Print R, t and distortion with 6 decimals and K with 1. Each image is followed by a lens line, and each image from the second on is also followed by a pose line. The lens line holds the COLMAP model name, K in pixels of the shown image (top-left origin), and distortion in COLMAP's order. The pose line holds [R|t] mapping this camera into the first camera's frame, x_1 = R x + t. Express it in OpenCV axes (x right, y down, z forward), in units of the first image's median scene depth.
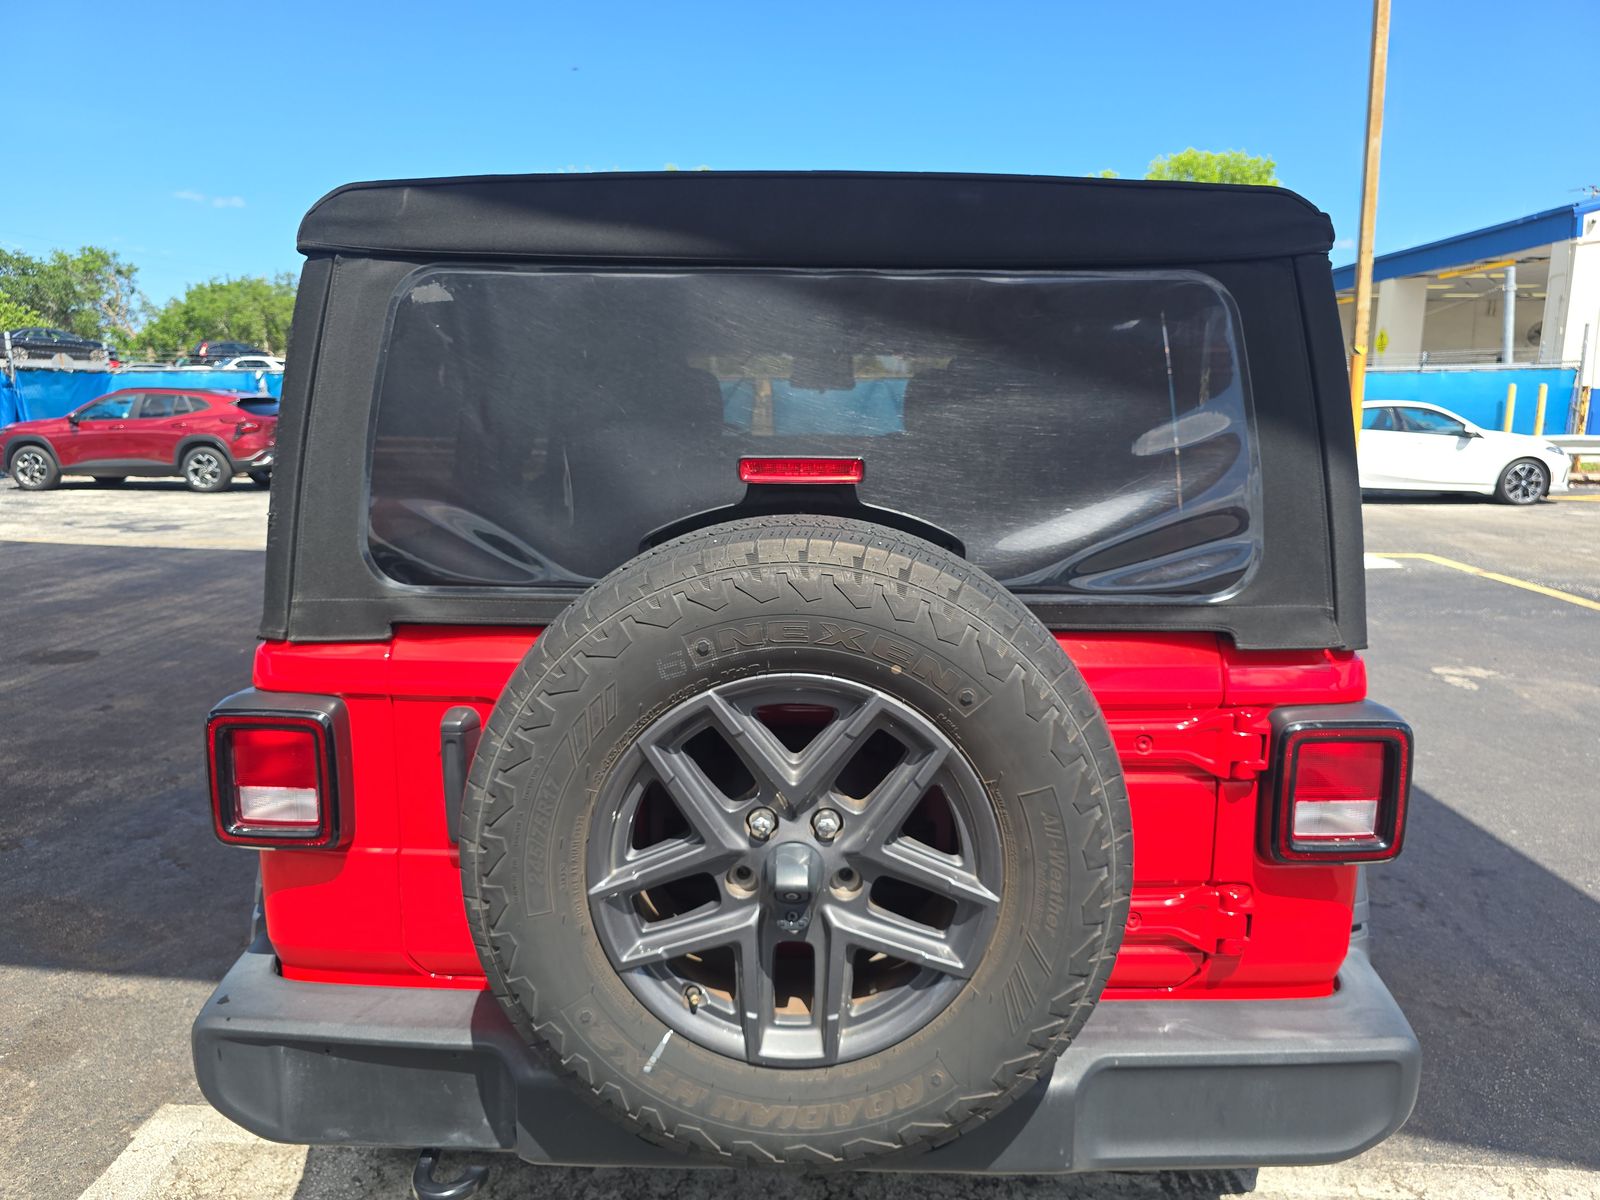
lens RADIAL K [[1073.7, 0, 803.3], [0, 1073.7, 589.2], [0, 0, 1]] dist [0.058174, -0.072309]
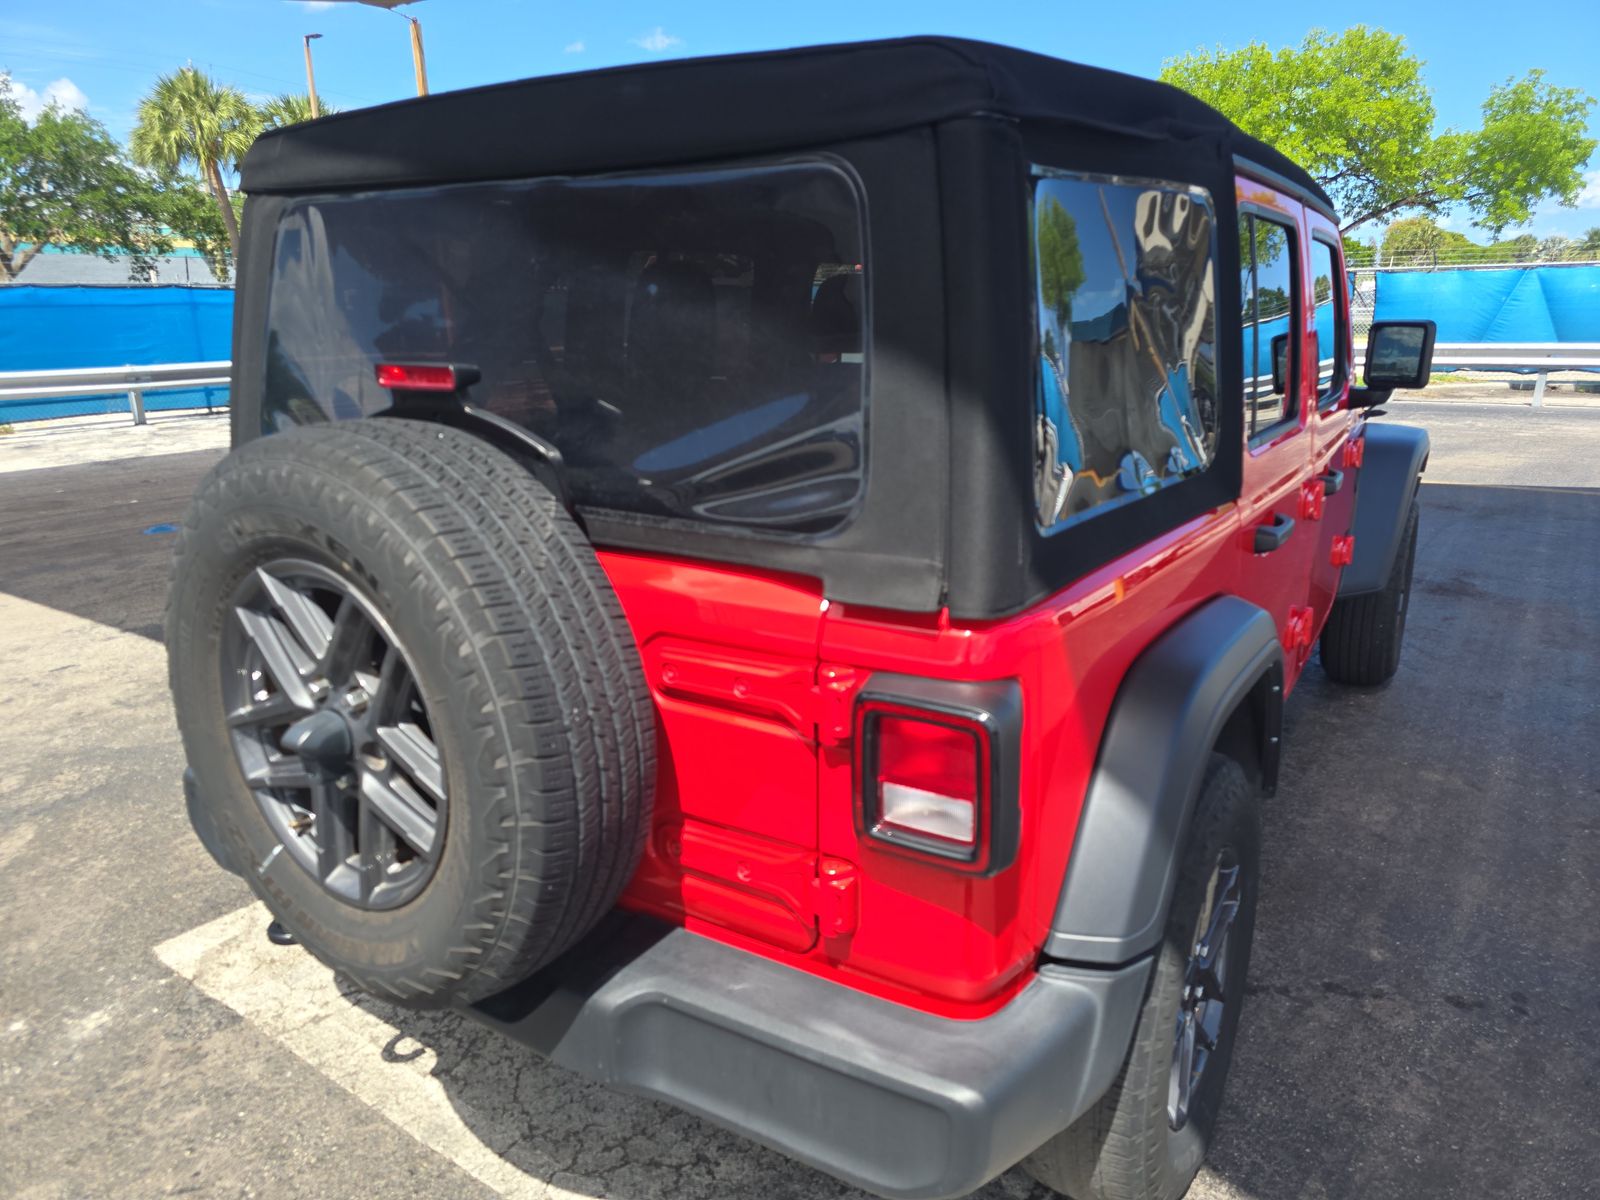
lens RADIAL K [[1065.0, 0, 807.6], [0, 1065.0, 598.2], [0, 0, 1]] dist [0.060259, -0.045778]
pose [[0.847810, 0.127057, -0.514853, 0.827562], [-0.080409, 0.990448, 0.112016, -0.040954], [0.524168, -0.053570, 0.849929, 0.256654]]
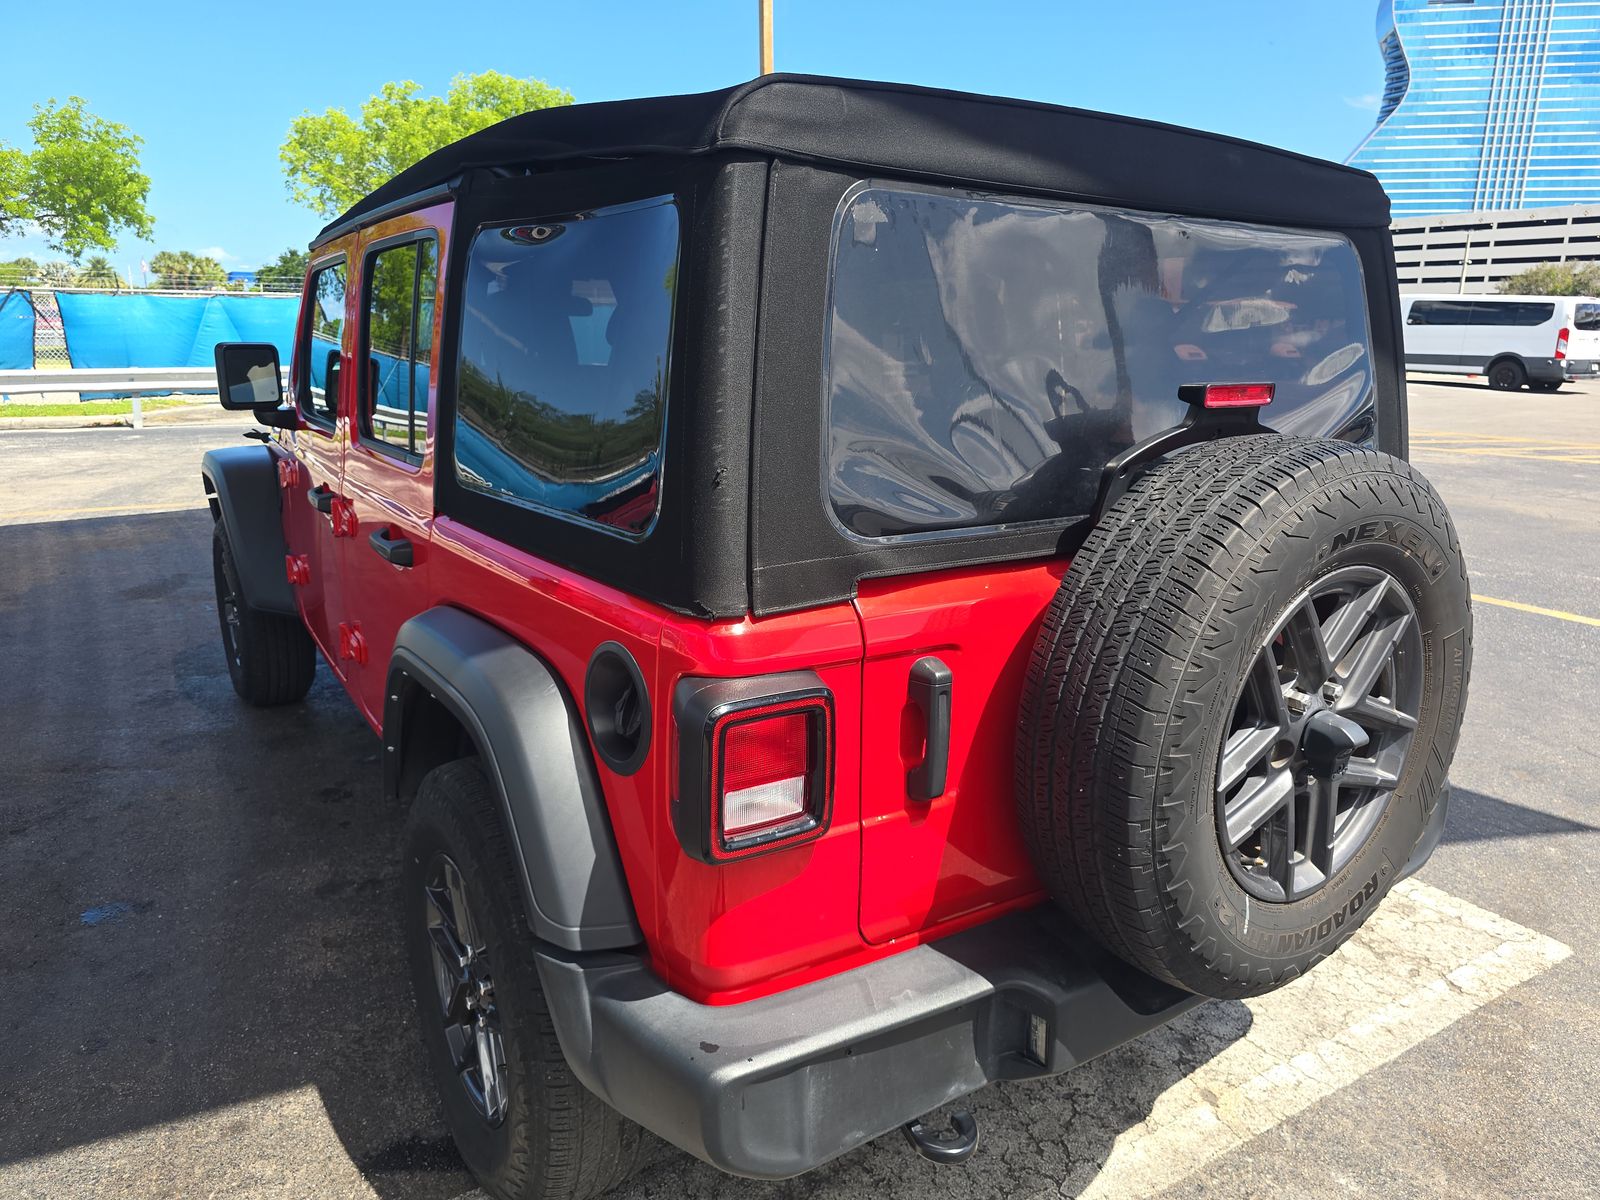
lens RADIAL K [[1065.0, 0, 807.6], [0, 1065.0, 598.2], [0, 0, 1]] dist [0.060259, -0.045778]
pose [[0.819617, -0.132995, 0.557261, -0.951742], [0.093546, 0.990696, 0.098851, -0.049383], [-0.565222, -0.028890, 0.824433, 0.291101]]
